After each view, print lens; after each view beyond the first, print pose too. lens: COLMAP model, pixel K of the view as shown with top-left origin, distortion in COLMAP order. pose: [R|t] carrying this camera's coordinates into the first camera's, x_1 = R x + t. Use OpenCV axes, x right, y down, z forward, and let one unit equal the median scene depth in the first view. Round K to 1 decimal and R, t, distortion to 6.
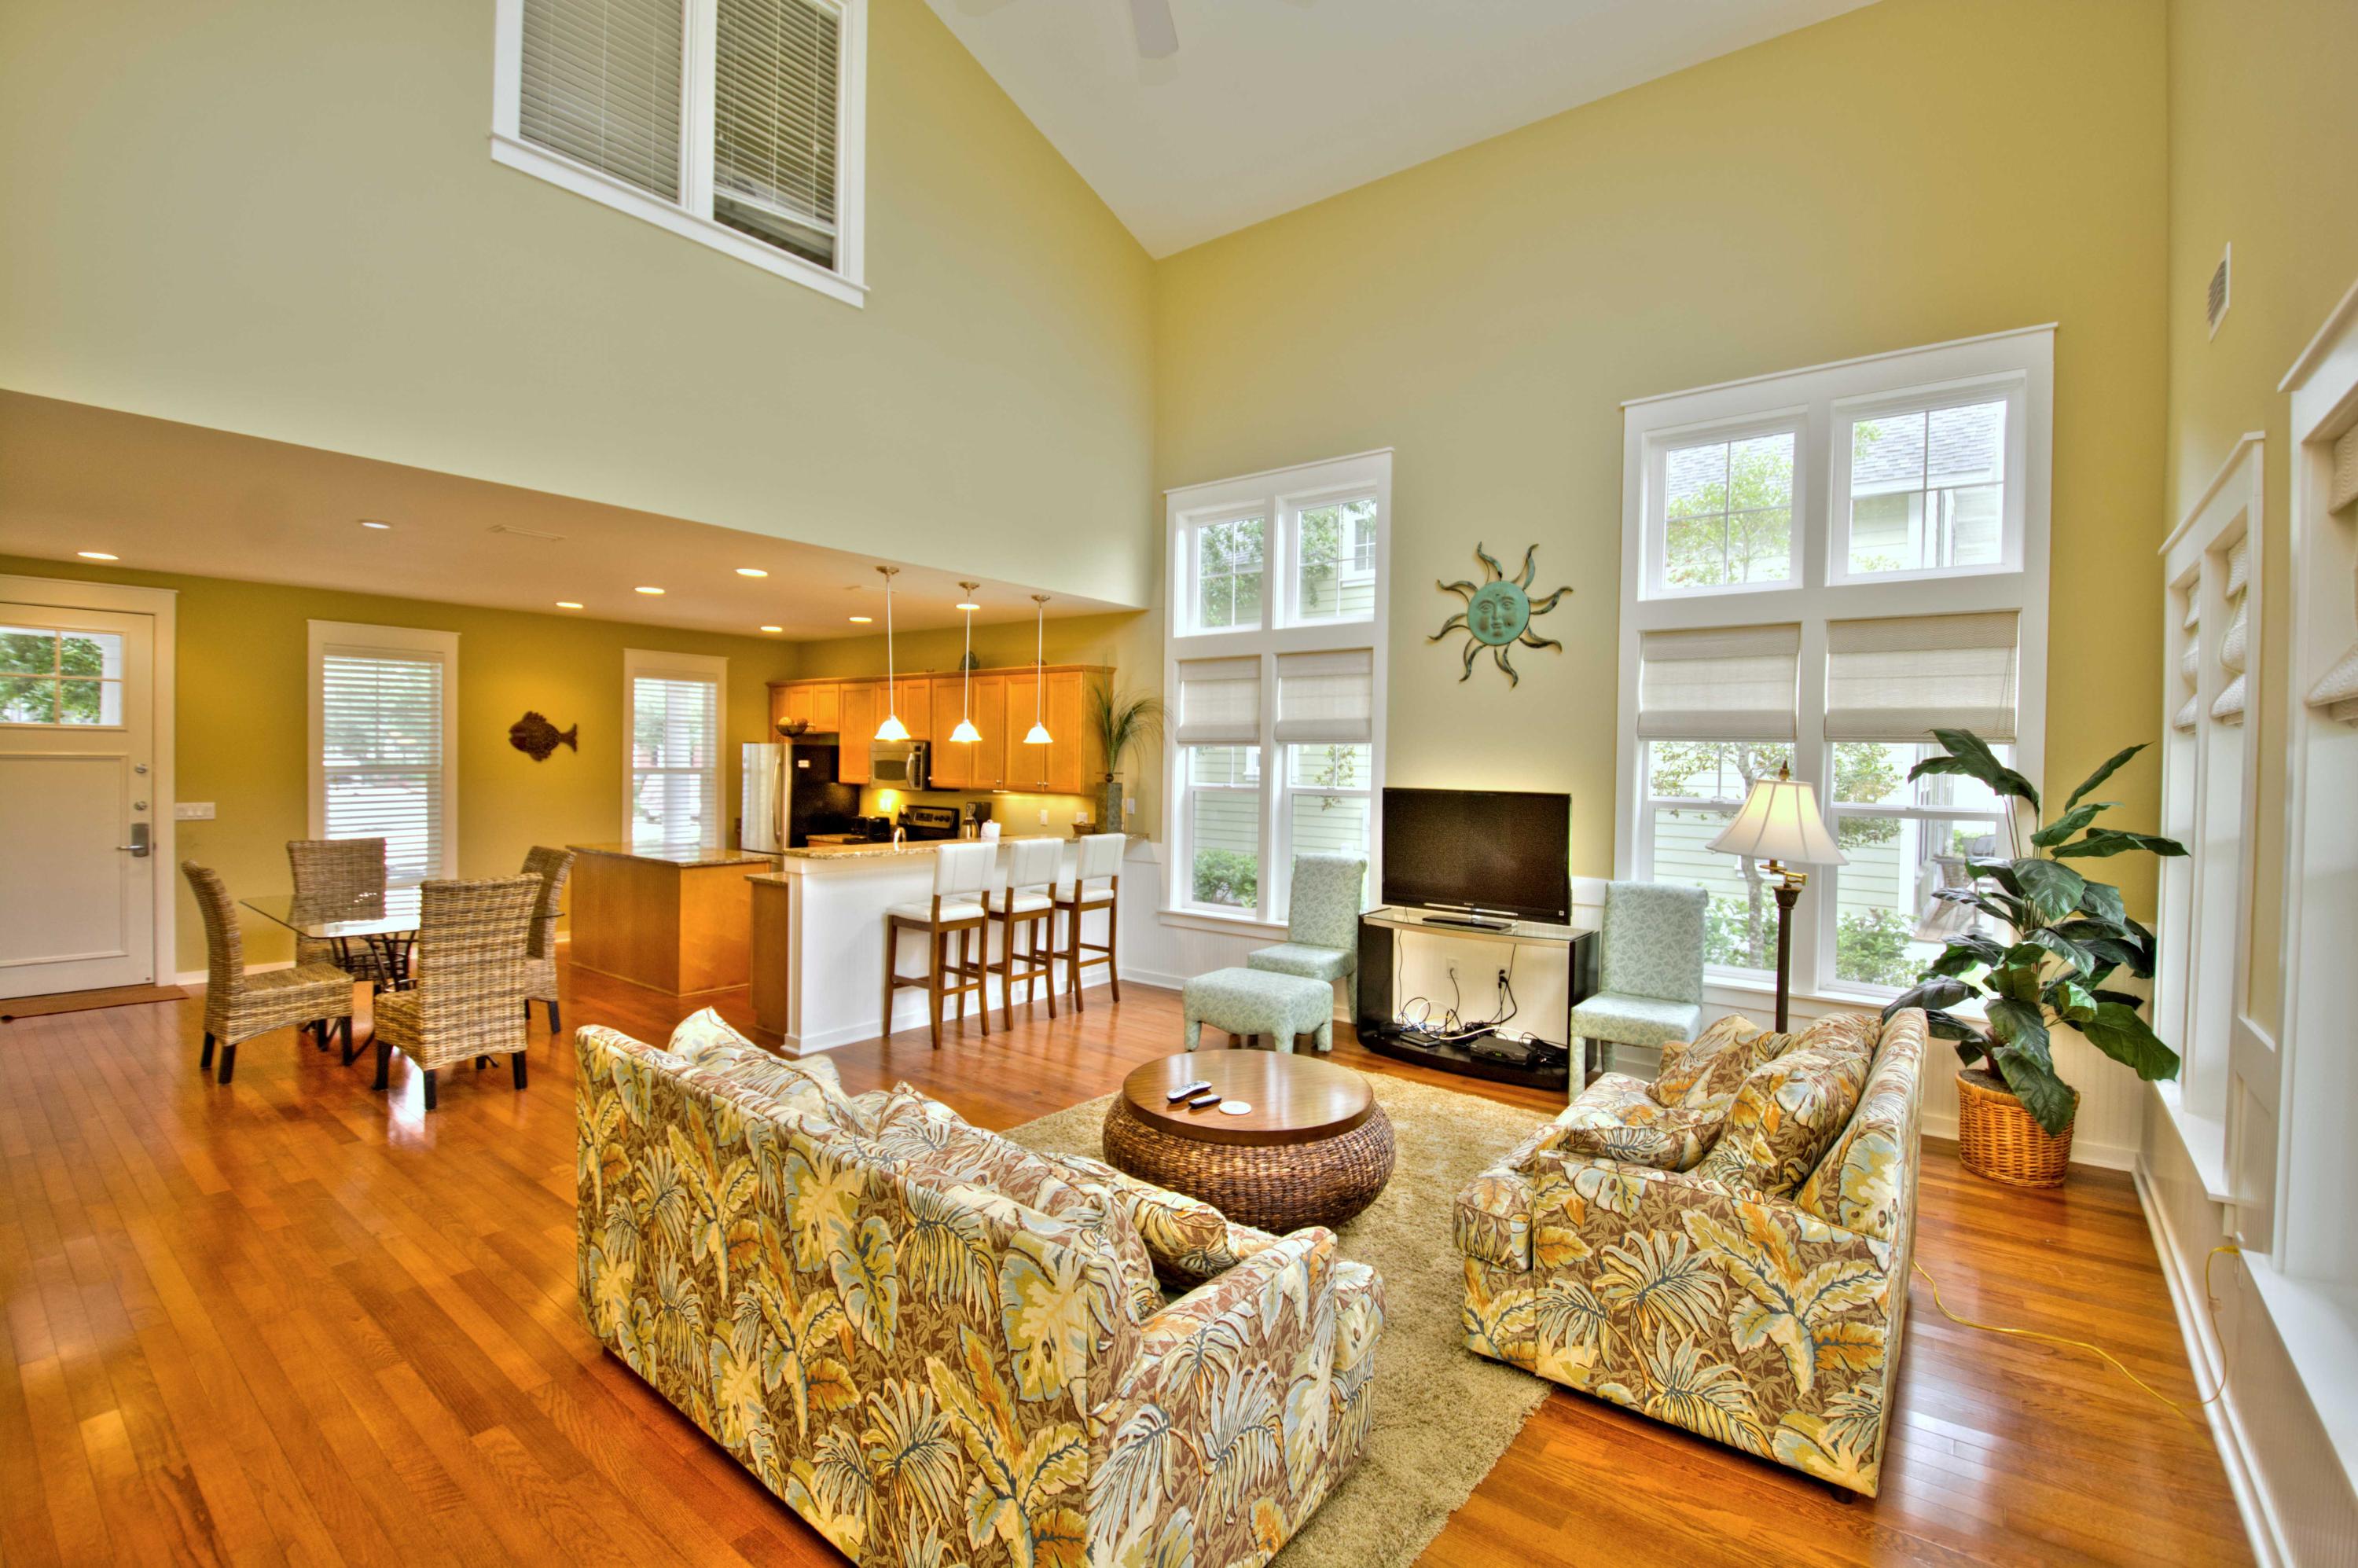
lens RADIAL K [[1033.9, 0, 1175.0], [0, 1033.9, 762.2], [0, 0, 1]] dist [-0.015130, -0.001821]
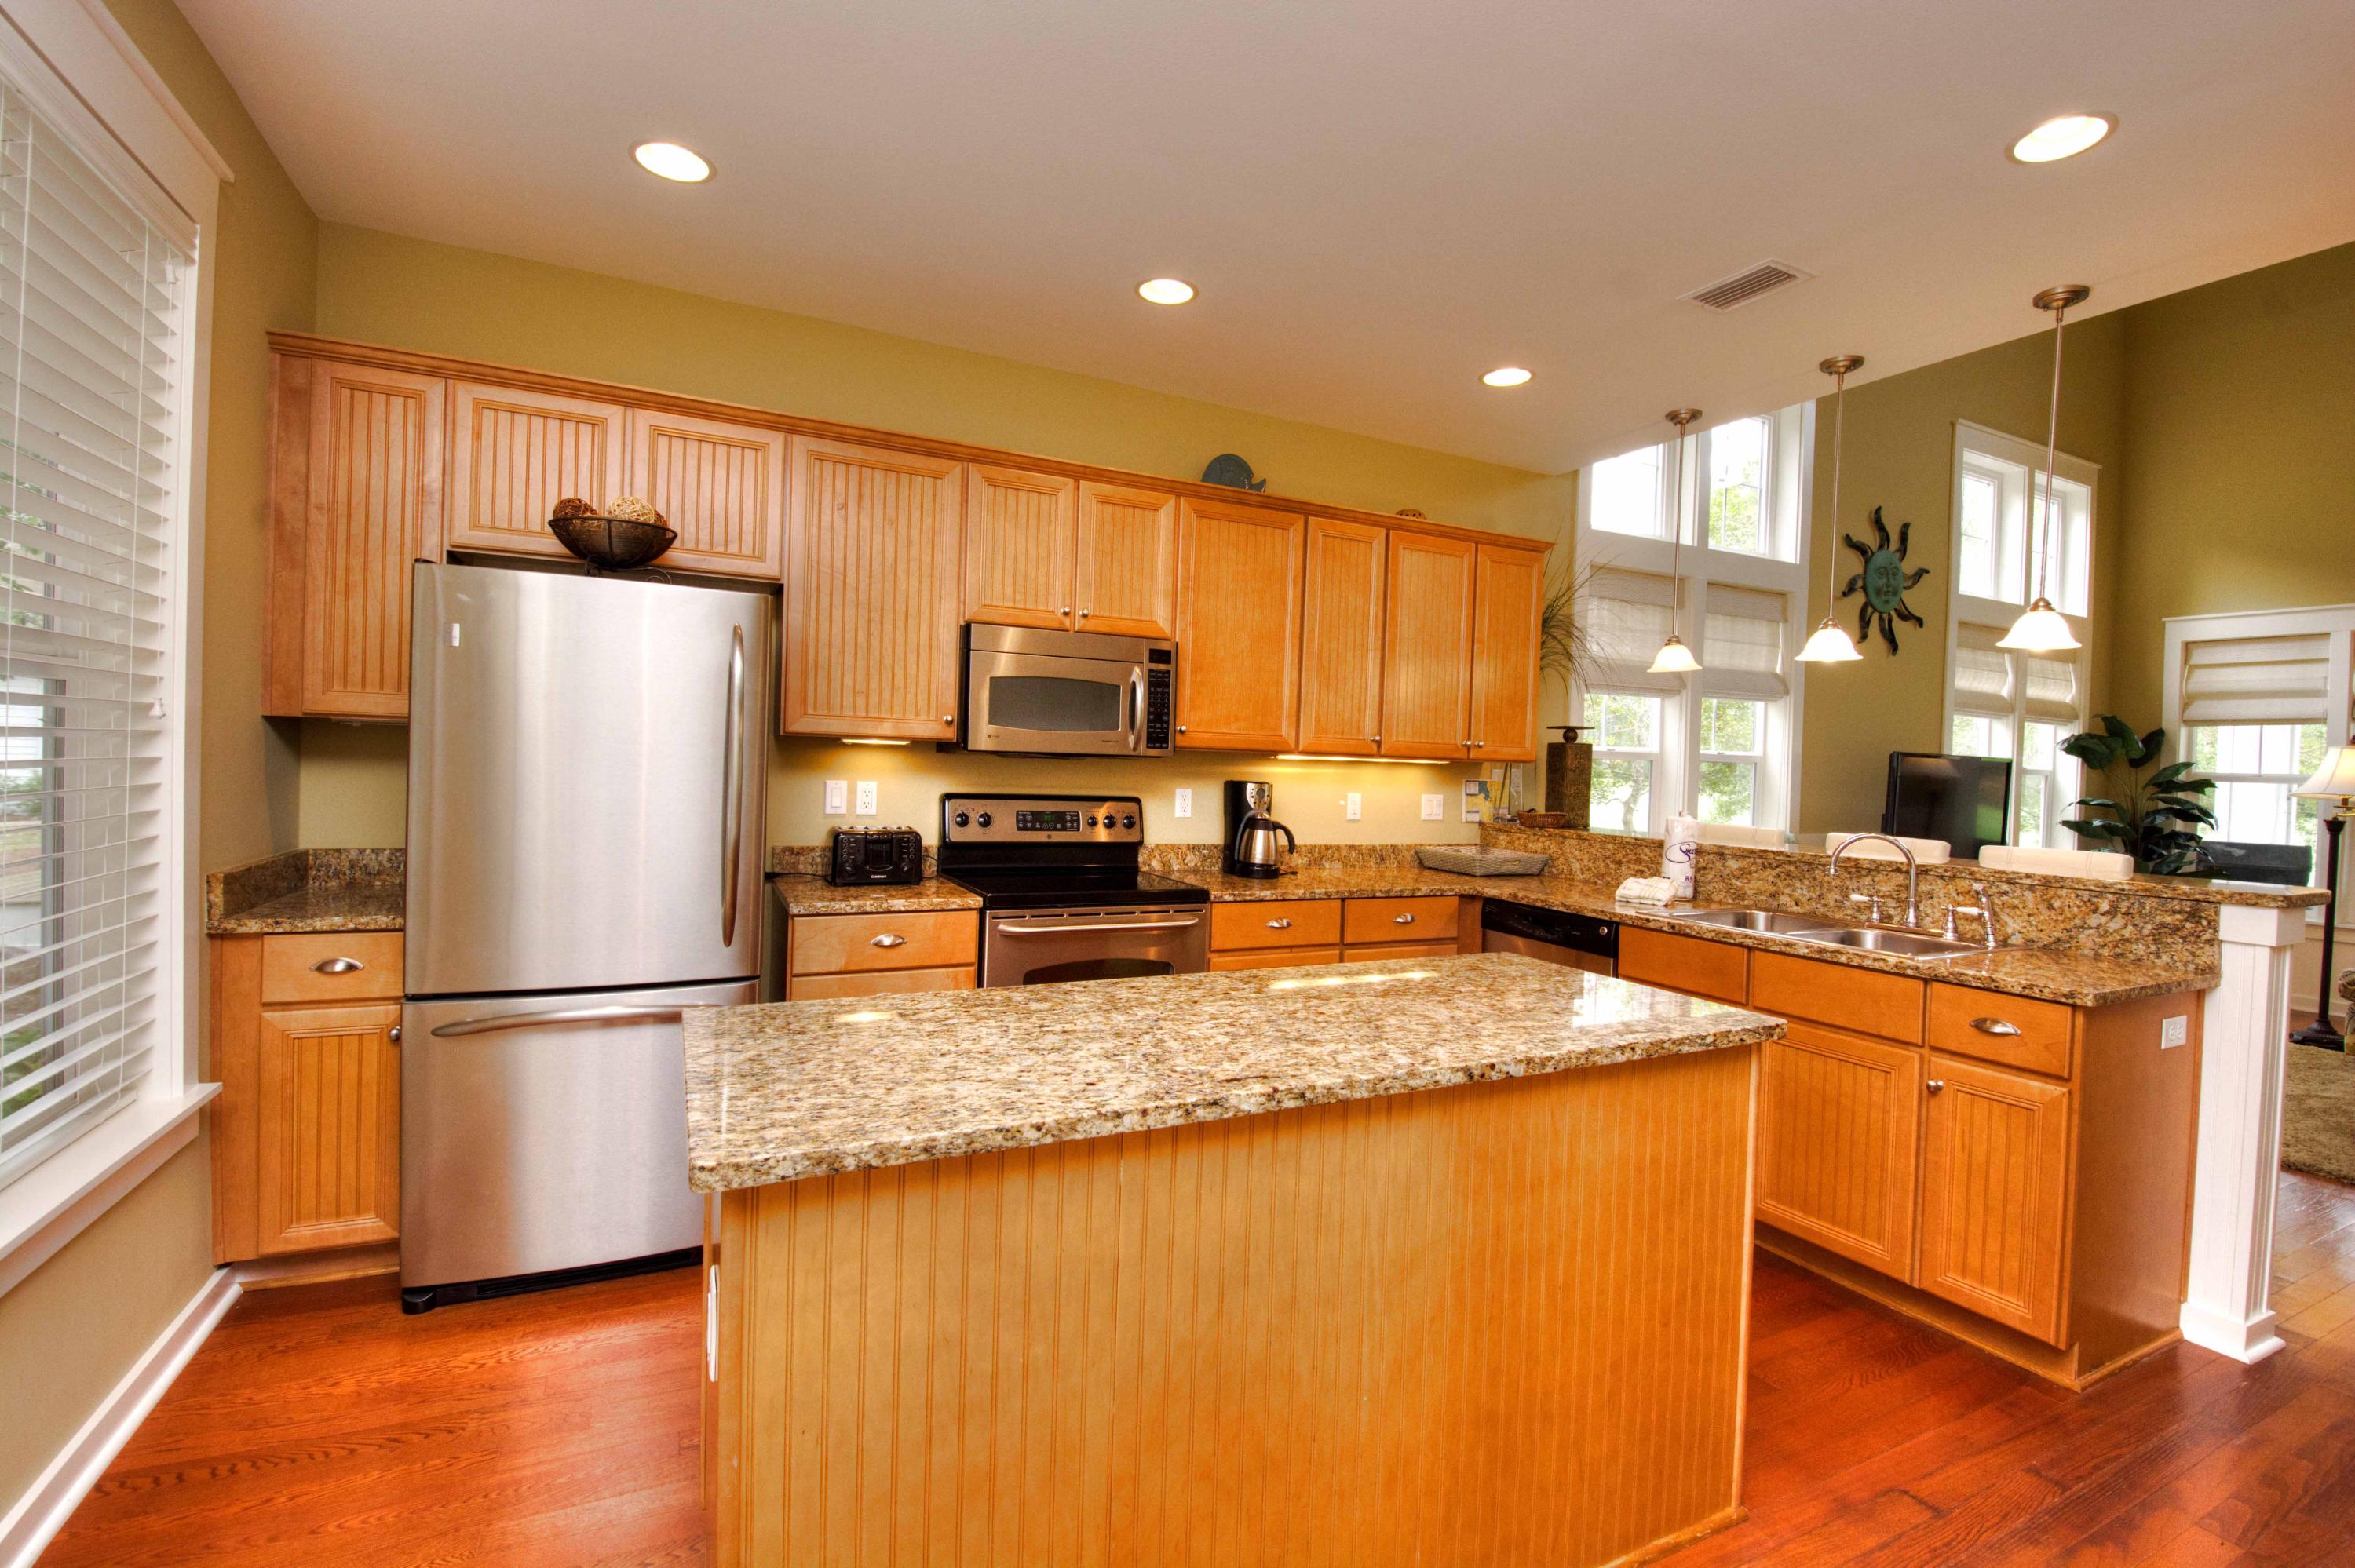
lens RADIAL K [[1032.5, 0, 1171.6], [0, 1032.5, 776.1], [0, 0, 1]] dist [-0.015130, -0.001821]
pose [[0.429208, -0.008909, 0.903162, -0.906983], [-0.022497, 0.999536, 0.020551, 0.042755], [-0.902925, -0.029139, 0.428808, 1.210623]]
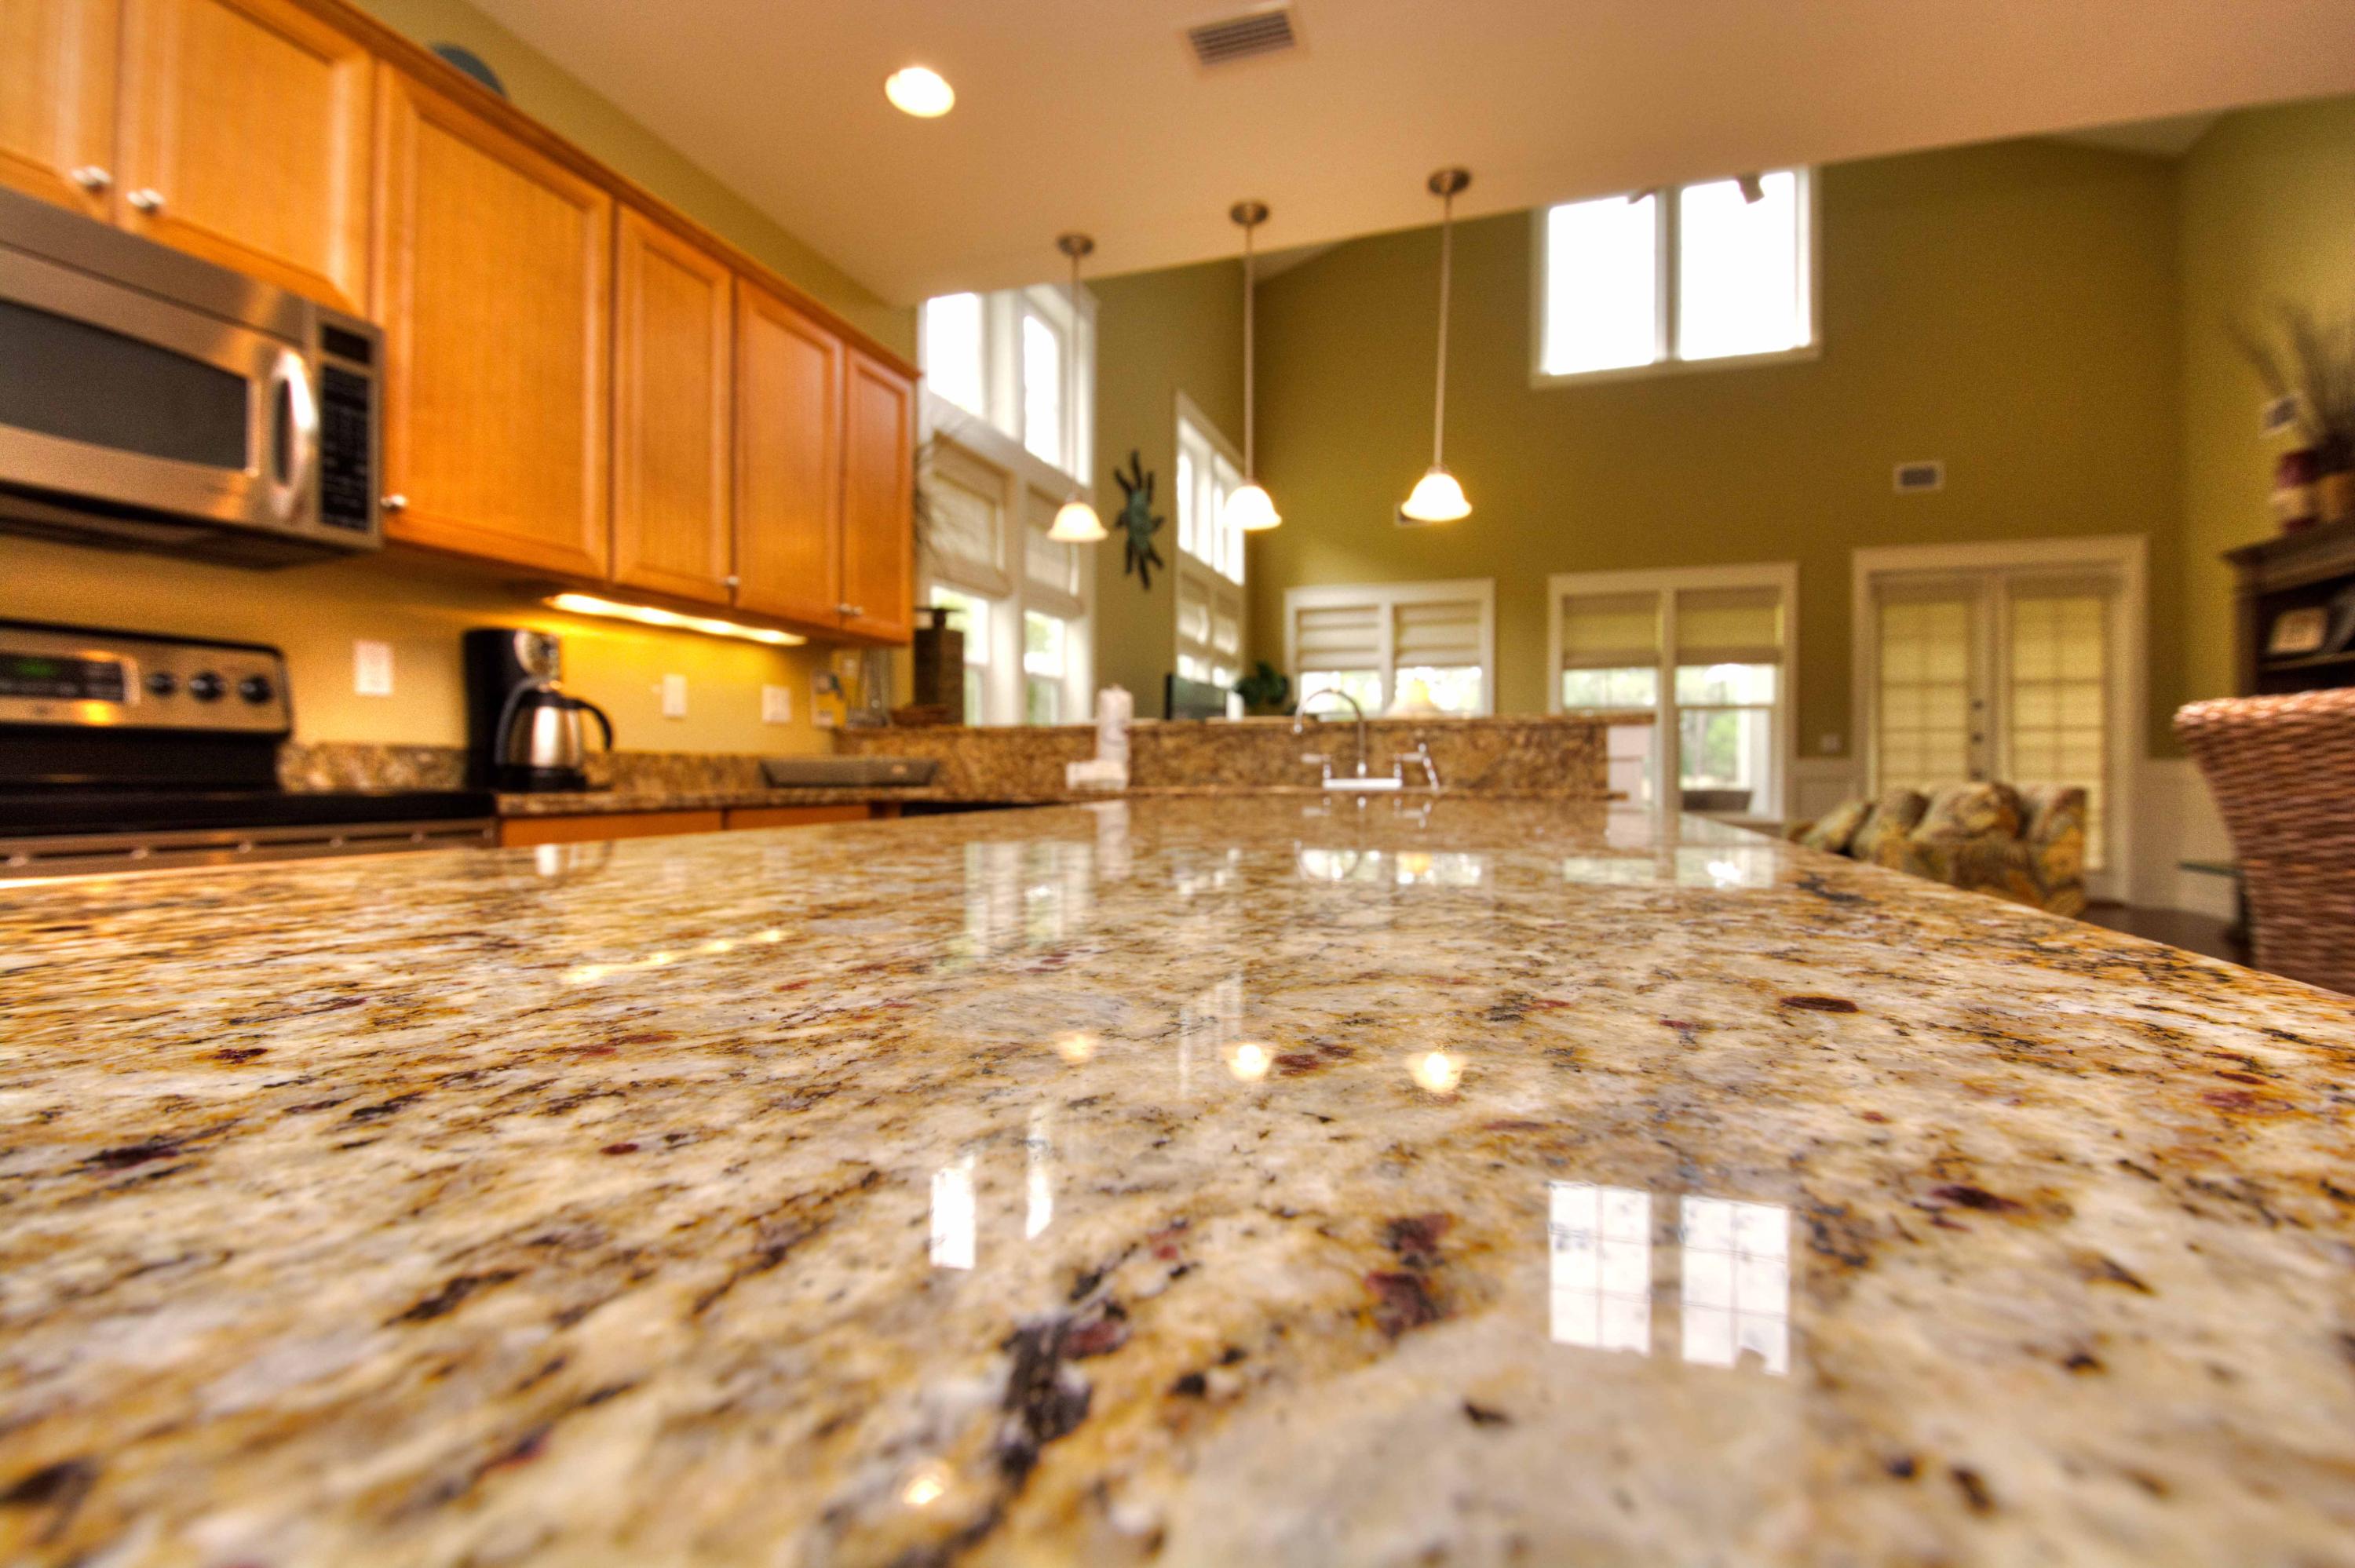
lens RADIAL K [[1032.5, 0, 1186.0], [0, 1032.5, 776.0], [0, 0, 1]] dist [-0.015130, -0.001821]
pose [[-0.345684, -0.013773, 0.938250, -0.733638], [0.004188, 0.999860, 0.016221, 0.108050], [-0.938342, 0.009536, -0.345578, 1.348862]]
